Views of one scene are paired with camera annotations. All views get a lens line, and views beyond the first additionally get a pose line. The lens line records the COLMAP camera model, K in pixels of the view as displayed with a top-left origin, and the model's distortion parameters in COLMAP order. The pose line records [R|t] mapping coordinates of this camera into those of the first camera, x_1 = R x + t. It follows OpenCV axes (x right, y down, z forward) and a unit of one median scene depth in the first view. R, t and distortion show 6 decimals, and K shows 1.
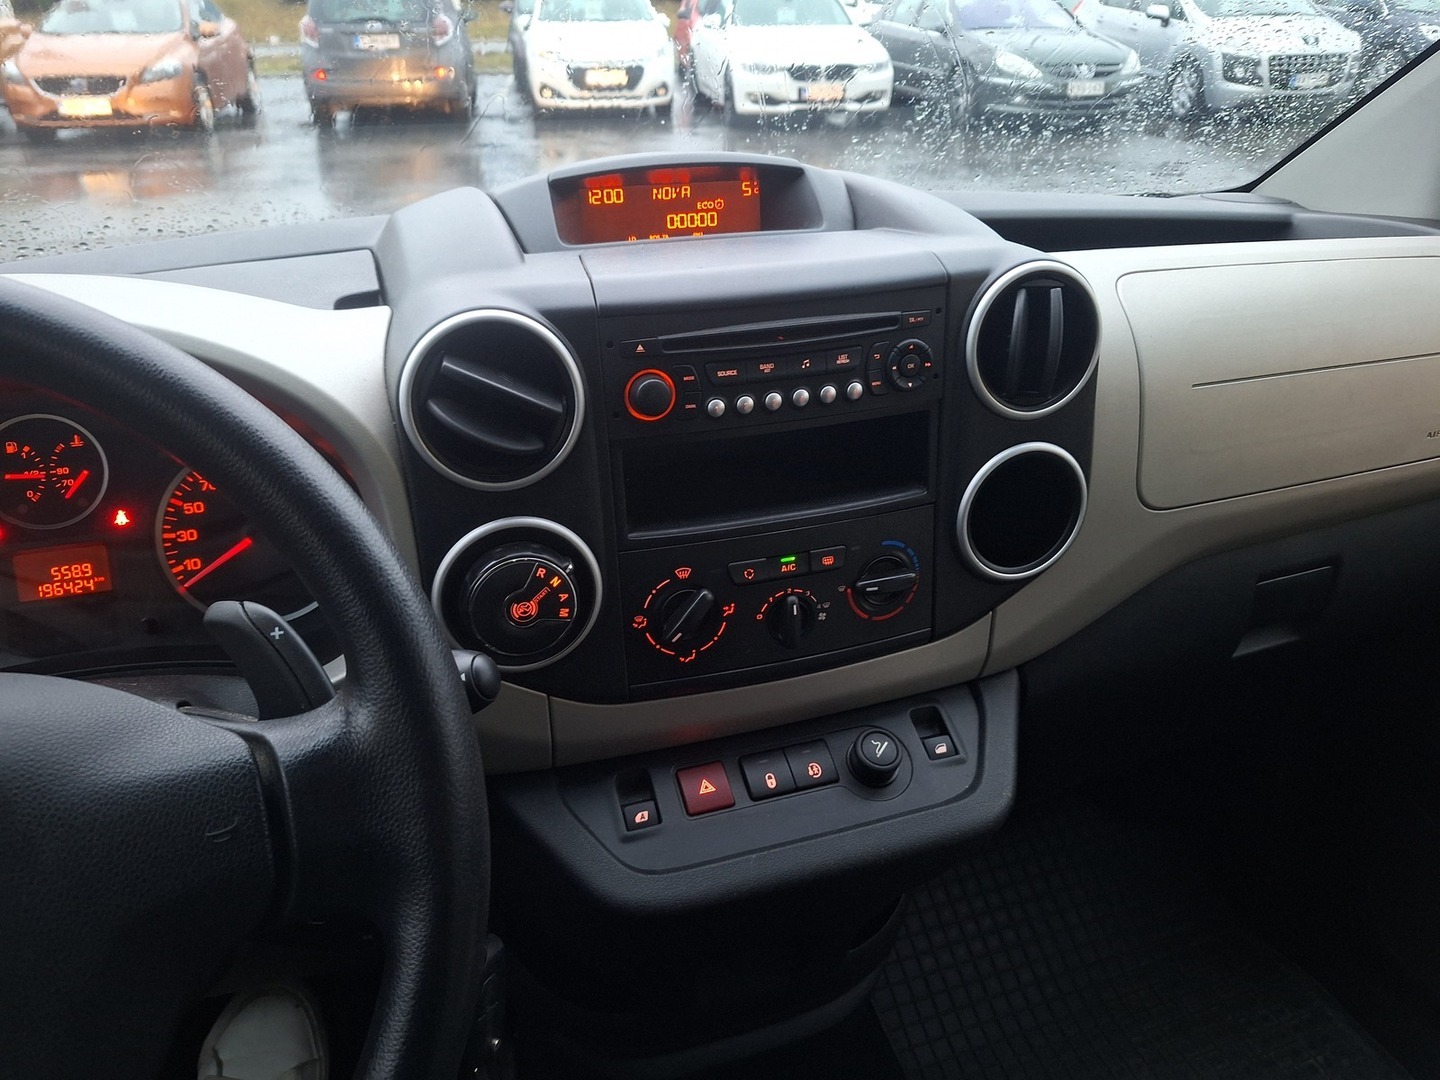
lens RADIAL K [[1066.4, 0, 720.0], [0, 1066.4, 540.0], [0, 0, 1]] dist [0.149803, -0.206408]
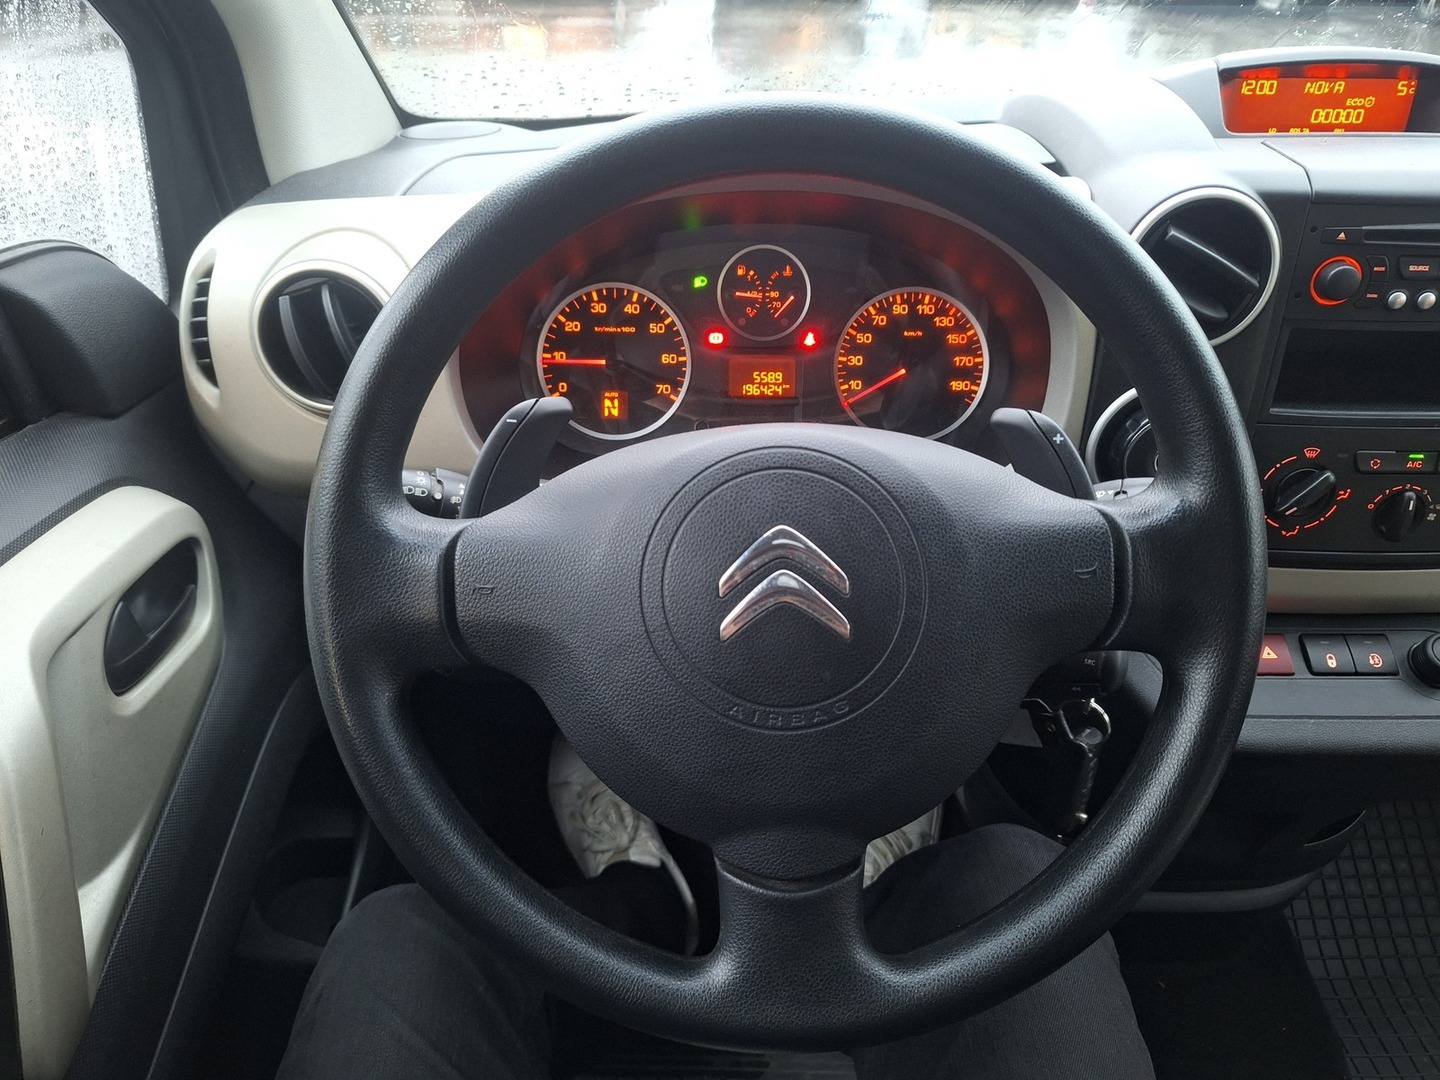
lens RADIAL K [[1092.4, 0, 722.0], [0, 1092.4, 544.8], [0, 0, 1]] dist [0.058015, -0.045090]
pose [[0.954062, 0.174814, -0.243321, -0.296762], [-0.150468, 0.981853, 0.115427, 0.078120], [0.259084, -0.073512, 0.963053, -0.220583]]
